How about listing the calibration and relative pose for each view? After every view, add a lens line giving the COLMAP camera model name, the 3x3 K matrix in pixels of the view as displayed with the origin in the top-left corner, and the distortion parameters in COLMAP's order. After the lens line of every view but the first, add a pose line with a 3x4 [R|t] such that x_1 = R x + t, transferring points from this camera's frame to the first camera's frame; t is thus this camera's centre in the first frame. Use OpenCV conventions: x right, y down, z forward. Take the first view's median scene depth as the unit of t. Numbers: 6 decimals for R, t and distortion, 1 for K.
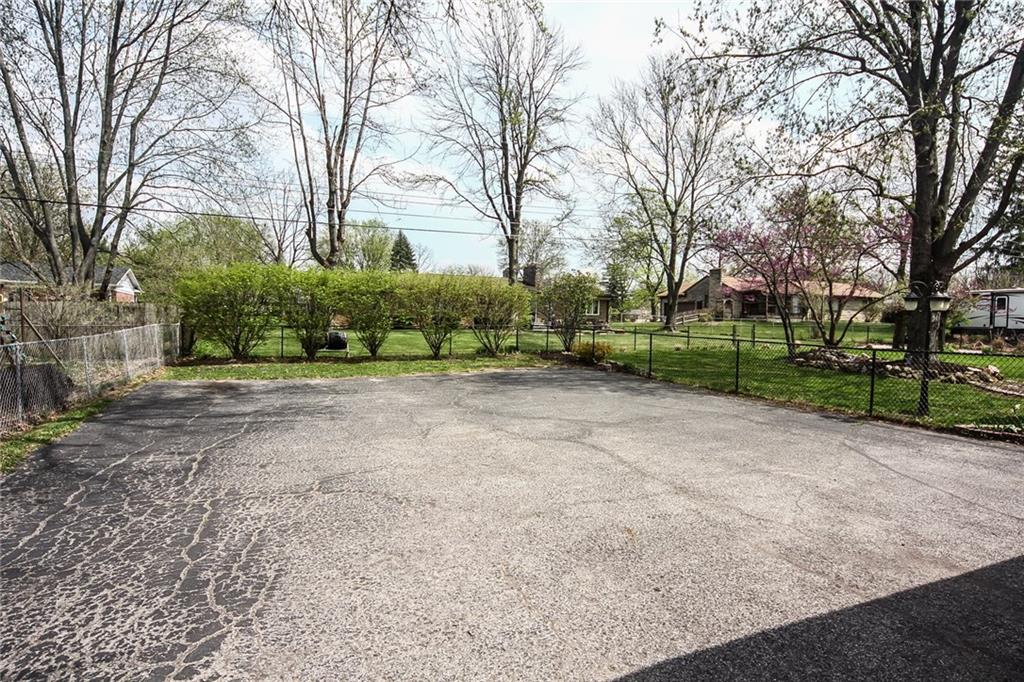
lens RADIAL K [[602.1, 0, 512.0], [0, 602.1, 341.0], [0, 0, 1]] dist [-0.004071, -0.000659]
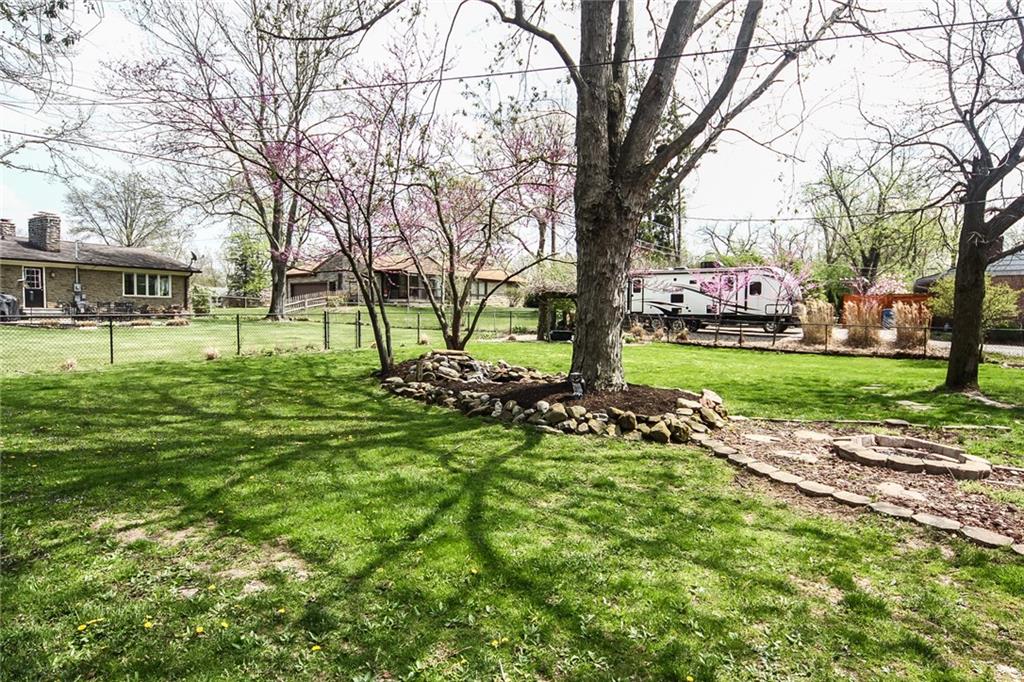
lens RADIAL K [[602.1, 0, 512.0], [0, 602.1, 341.0], [0, 0, 1]] dist [-0.004071, -0.000659]
pose [[0.861700, -0.031497, 0.506440, 0.188031], [0.019067, 0.999377, 0.029713, -0.010133], [-0.507060, -0.015947, 0.861763, 0.309330]]
